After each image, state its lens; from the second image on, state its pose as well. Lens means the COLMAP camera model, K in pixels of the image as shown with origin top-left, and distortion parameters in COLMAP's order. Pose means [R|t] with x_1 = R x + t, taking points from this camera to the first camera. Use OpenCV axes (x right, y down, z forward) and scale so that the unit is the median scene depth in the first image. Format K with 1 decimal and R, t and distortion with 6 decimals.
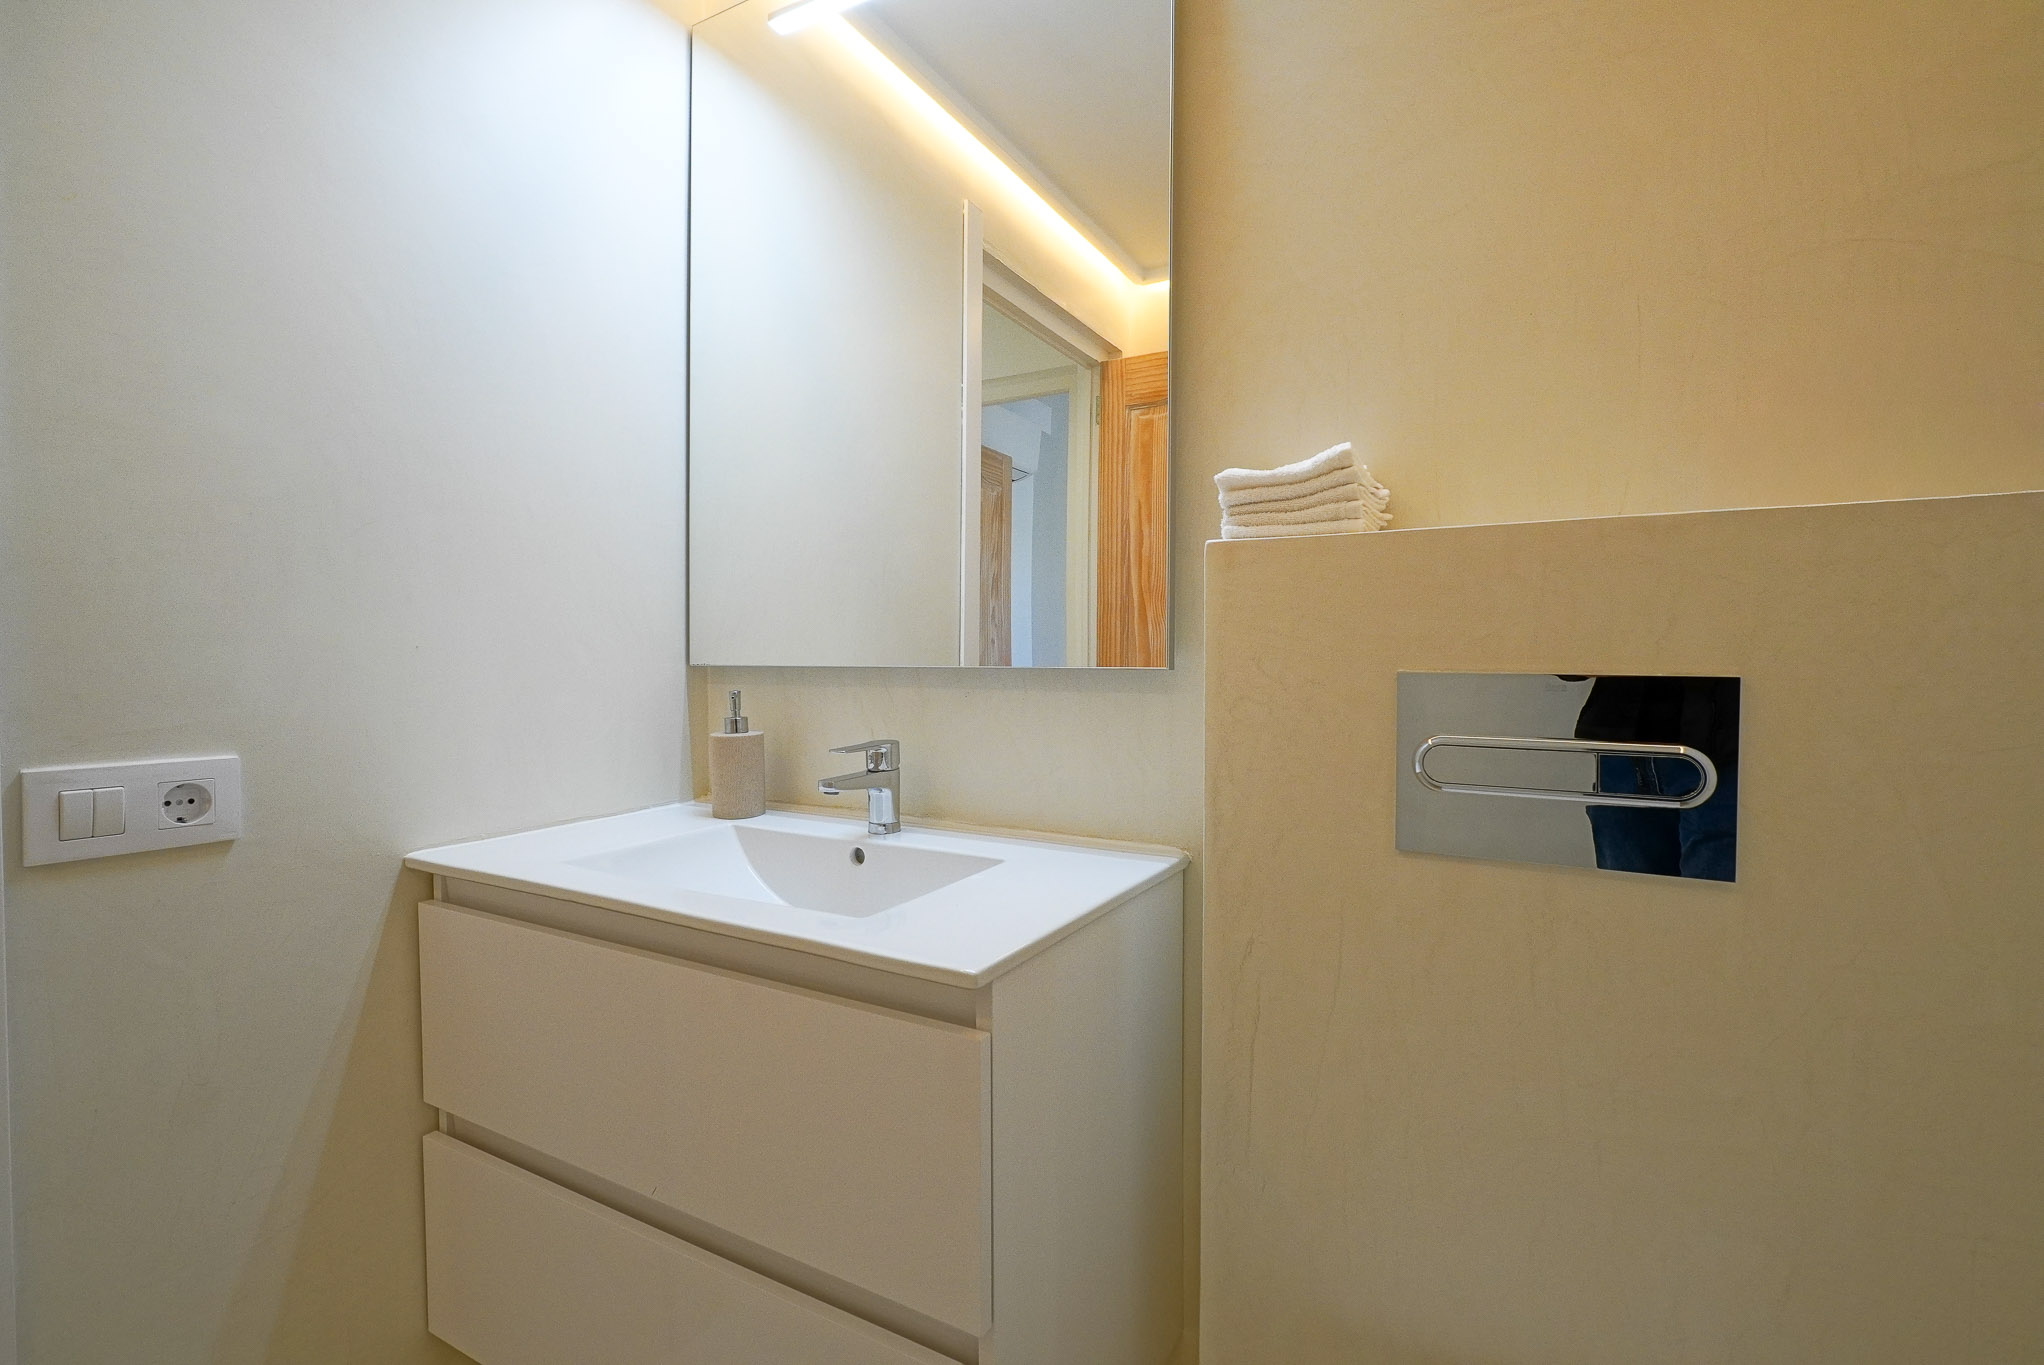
lens RADIAL K [[953.6, 0, 1018.9], [0, 953.6, 675.9], [0, 0, 1]] dist [-0.005803, 0.000511]
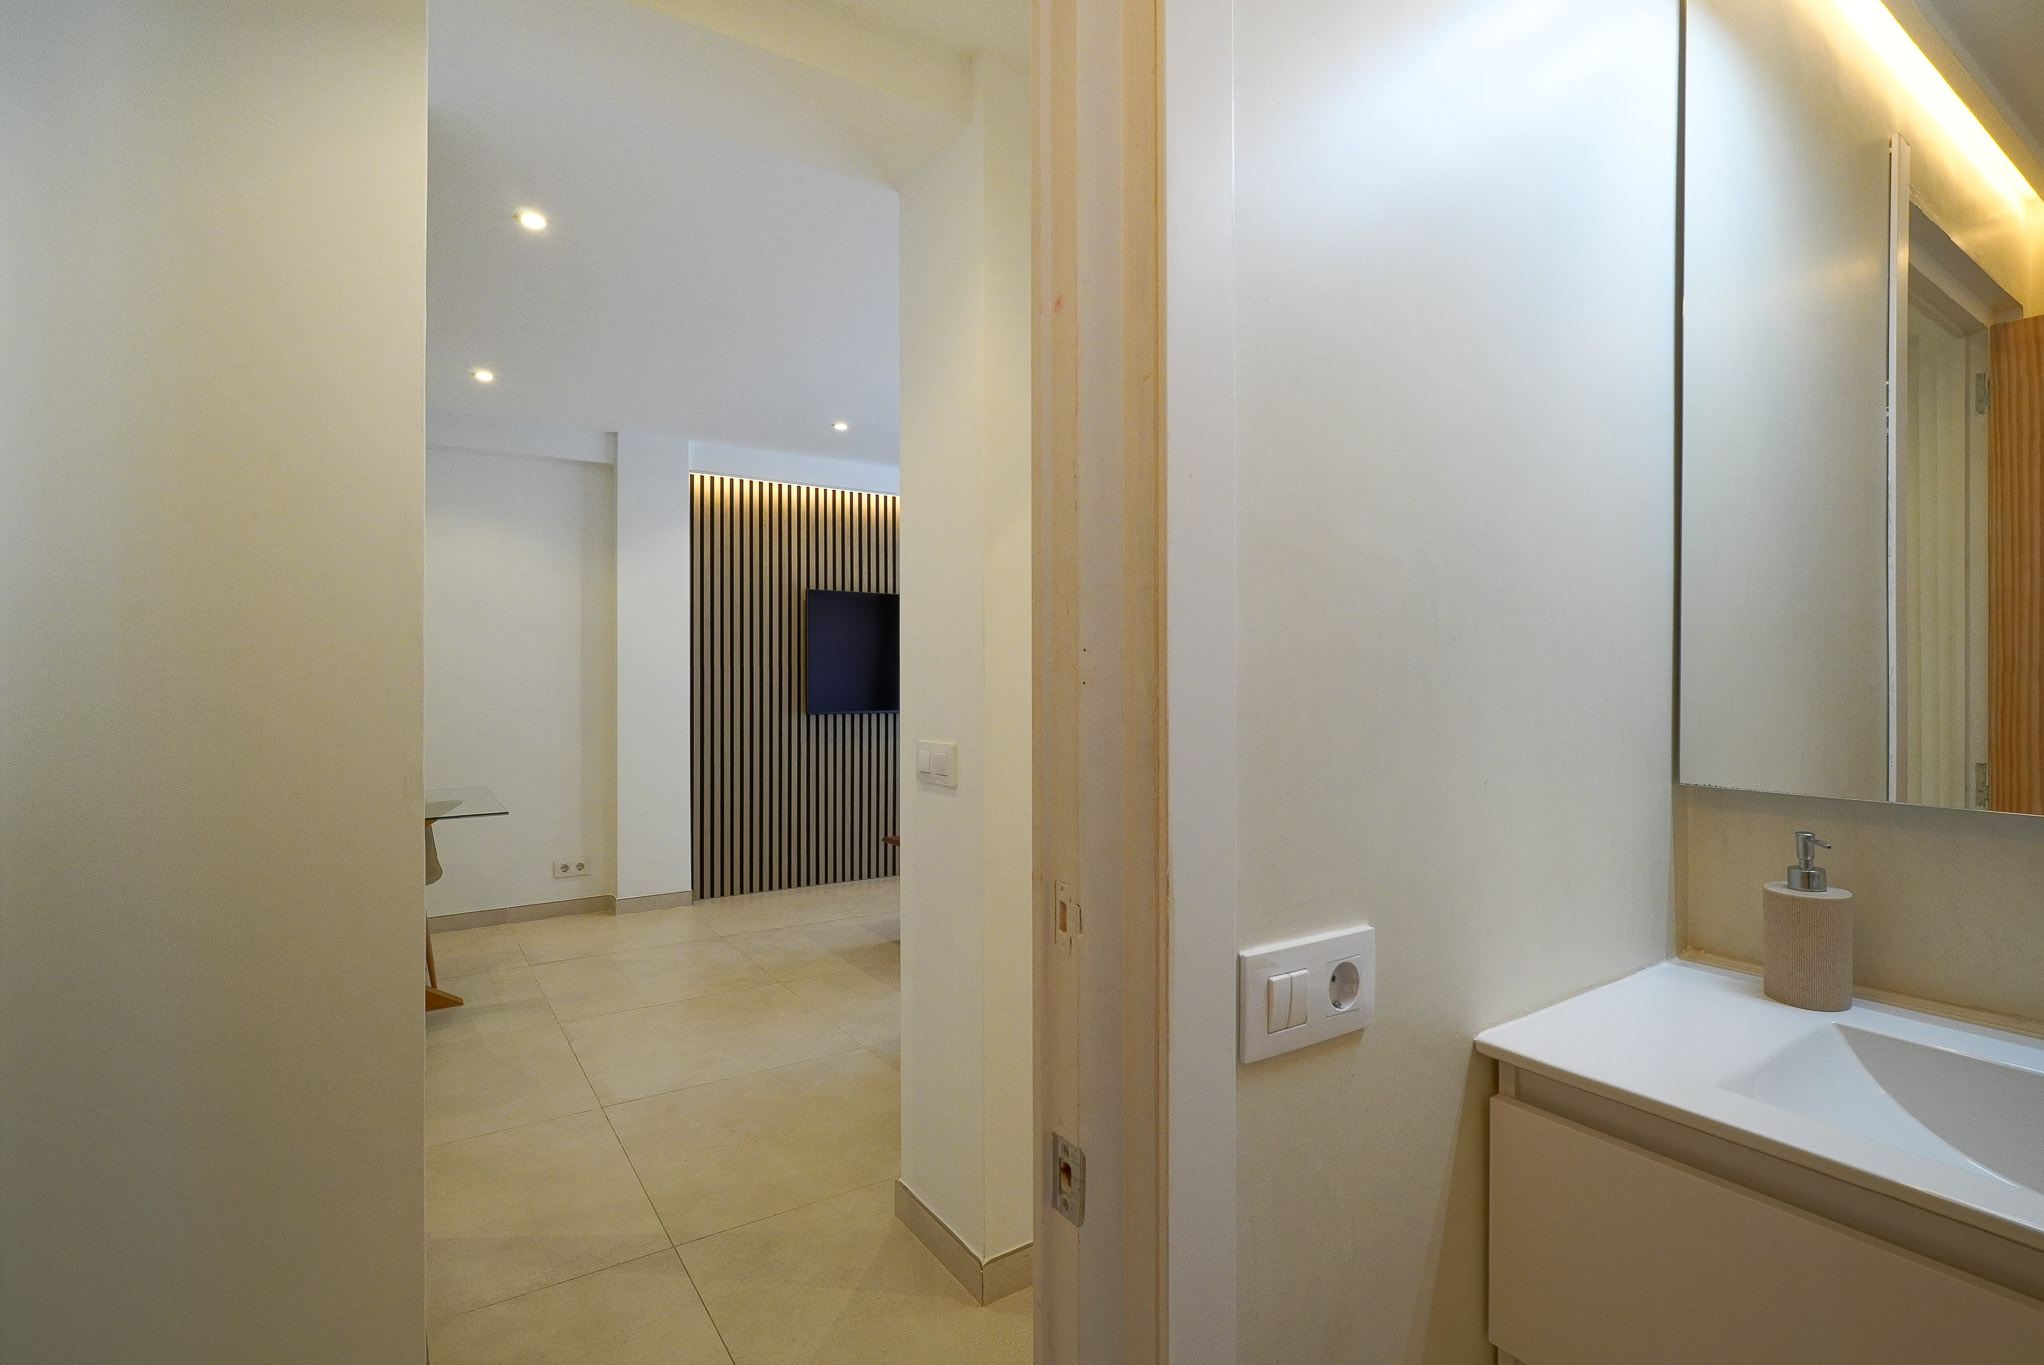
lens RADIAL K [[953.6, 0, 1018.9], [0, 953.6, 675.9], [0, 0, 1]] dist [-0.005803, 0.000511]
pose [[0.896698, -0.003743, -0.442626, -0.621661], [-0.006766, 0.999731, -0.022162, -0.101314], [0.442590, 0.022868, 0.896432, 0.078371]]
